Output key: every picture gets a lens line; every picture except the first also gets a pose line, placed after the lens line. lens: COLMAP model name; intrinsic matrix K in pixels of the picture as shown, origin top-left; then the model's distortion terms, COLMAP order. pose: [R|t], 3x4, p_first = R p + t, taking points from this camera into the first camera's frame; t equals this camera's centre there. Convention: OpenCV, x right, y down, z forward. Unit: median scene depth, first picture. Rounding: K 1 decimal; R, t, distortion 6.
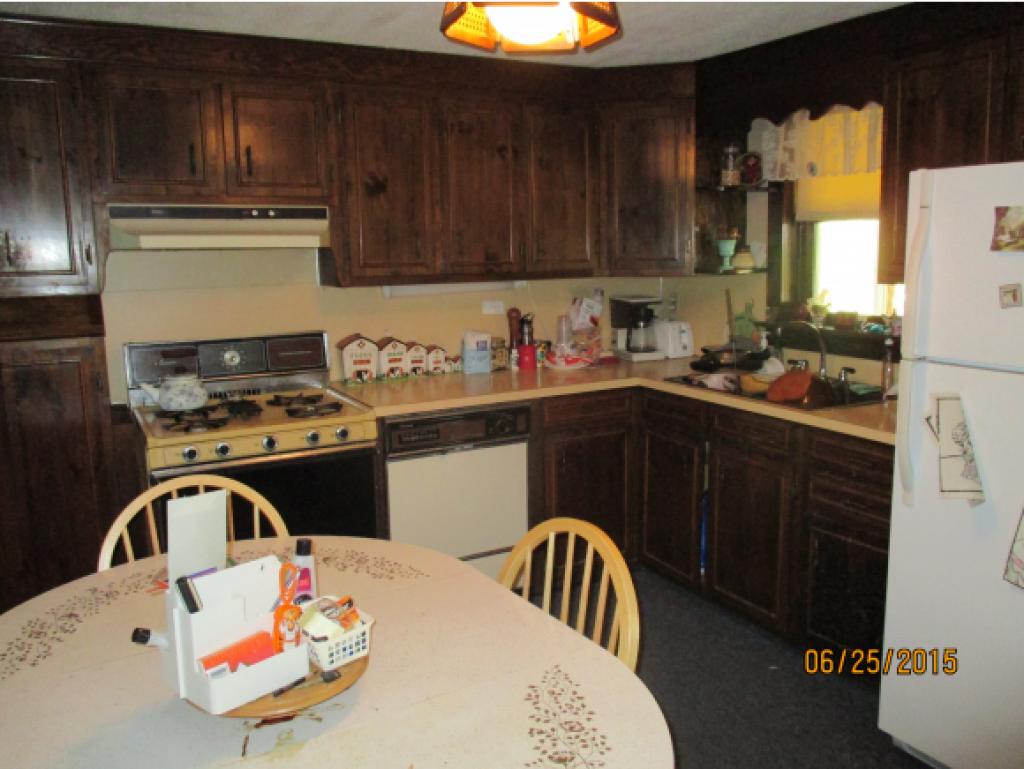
lens RADIAL K [[864.5, 0, 512.0], [0, 864.5, 383.8], [0, 0, 1]] dist [-0.035631, -0.007822]
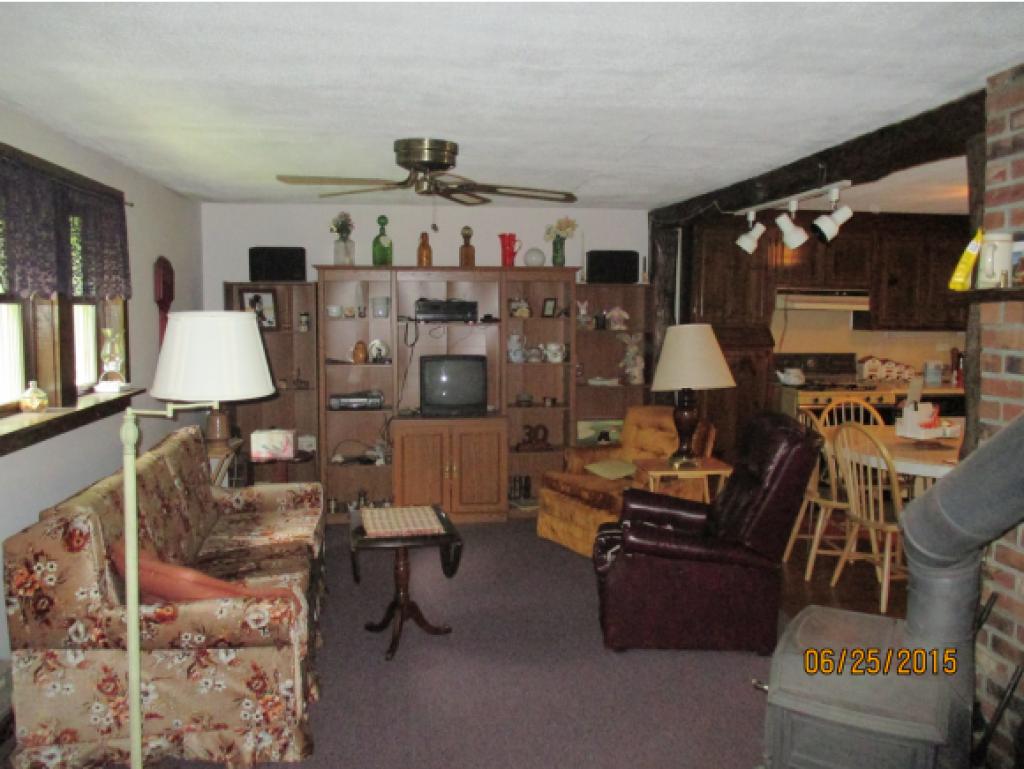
lens RADIAL K [[864.5, 0, 511.5], [0, 864.5, 382.5], [0, 0, 1]] dist [-0.035631, -0.007822]
pose [[0.932255, 0.055960, -0.357448, -0.240662], [-0.081651, 0.995019, -0.057179, 0.175849], [0.352468, 0.082492, 0.932181, -1.053709]]
